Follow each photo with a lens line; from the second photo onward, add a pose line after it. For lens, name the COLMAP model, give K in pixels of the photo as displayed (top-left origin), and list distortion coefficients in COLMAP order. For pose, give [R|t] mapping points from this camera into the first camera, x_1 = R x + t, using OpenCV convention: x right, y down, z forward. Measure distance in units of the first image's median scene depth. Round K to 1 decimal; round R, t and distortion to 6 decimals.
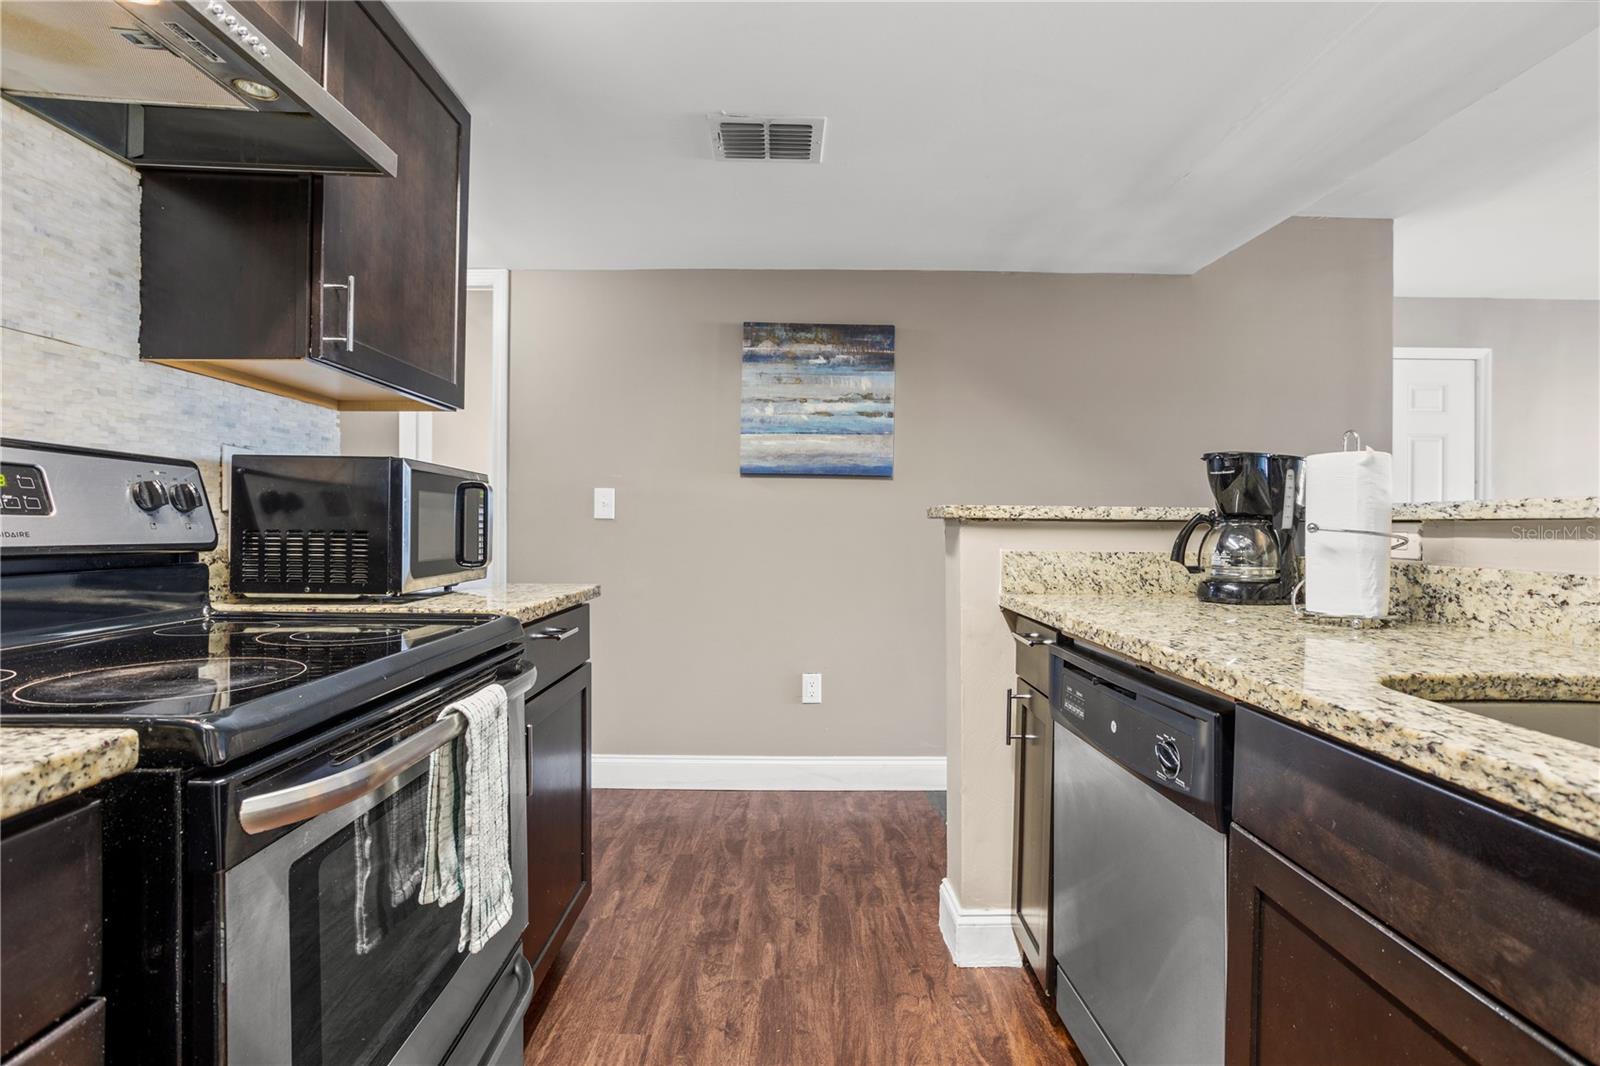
lens RADIAL K [[796.1, 0, 821.8], [0, 796.1, 516.4], [0, 0, 1]] dist [-0.001031, 0.000386]
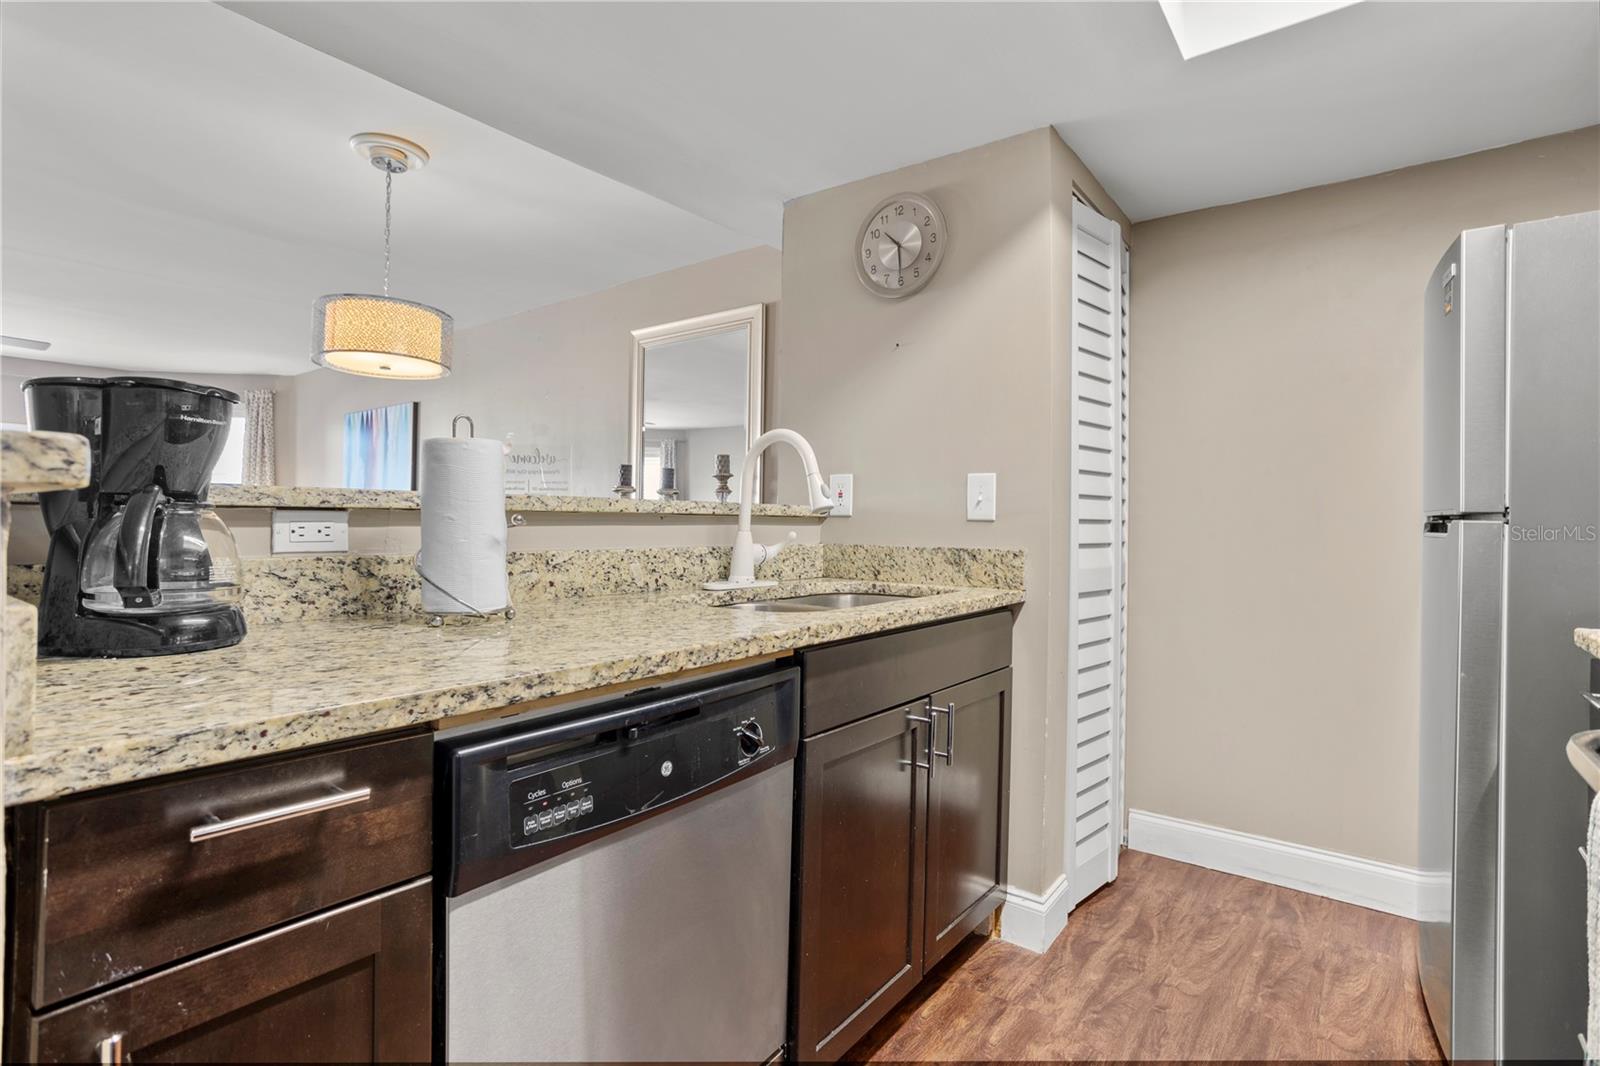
lens RADIAL K [[763.8, 0, 798.5], [0, 763.8, 521.9], [0, 0, 1]] dist [-0.027205, 0.000256]
pose [[-0.759195, -0.016834, 0.650646, -0.218738], [-0.021096, 0.999777, 0.001251, 0.008928], [-0.650522, -0.012777, -0.759380, 1.408289]]
